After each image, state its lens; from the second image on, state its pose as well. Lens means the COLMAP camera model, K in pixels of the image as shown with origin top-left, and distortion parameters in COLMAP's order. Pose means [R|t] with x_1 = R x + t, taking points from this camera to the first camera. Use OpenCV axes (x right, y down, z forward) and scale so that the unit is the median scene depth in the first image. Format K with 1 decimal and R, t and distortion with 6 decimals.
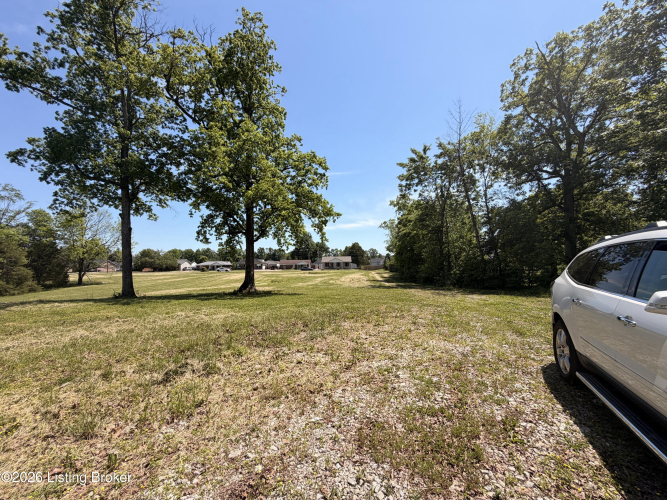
lens RADIAL K [[265.6, 0, 331.7], [0, 265.6, 250.8], [0, 0, 1]] dist [-0.001194, 0.000213]
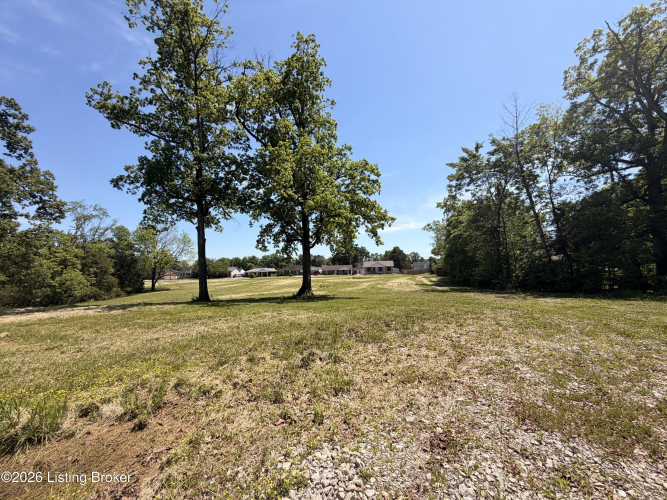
lens RADIAL K [[265.6, 0, 331.7], [0, 265.6, 250.8], [0, 0, 1]] dist [-0.001194, 0.000213]
pose [[0.989197, -0.026876, -0.144105, -0.058687], [0.024020, 0.999480, -0.021520, 0.000977], [0.144609, 0.017826, 0.989328, -0.030596]]
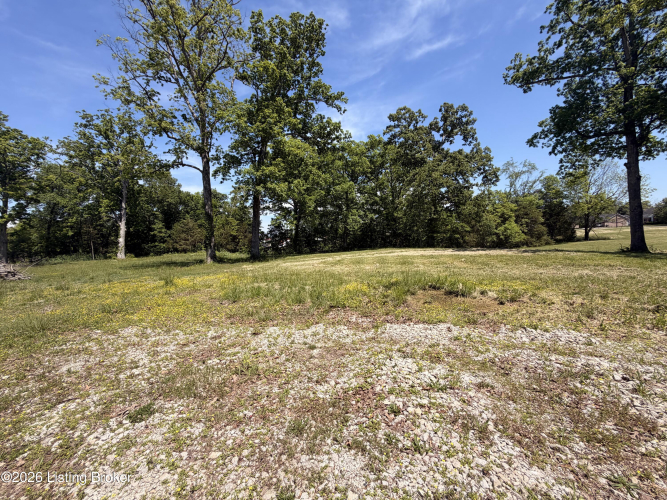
lens RADIAL K [[265.6, 0, 331.7], [0, 265.6, 250.8], [0, 0, 1]] dist [-0.001194, 0.000213]
pose [[0.049201, 0.056947, -0.997164, 0.090844], [0.108180, 0.992196, 0.062001, -0.003450], [0.992913, -0.110924, 0.042657, -0.090379]]
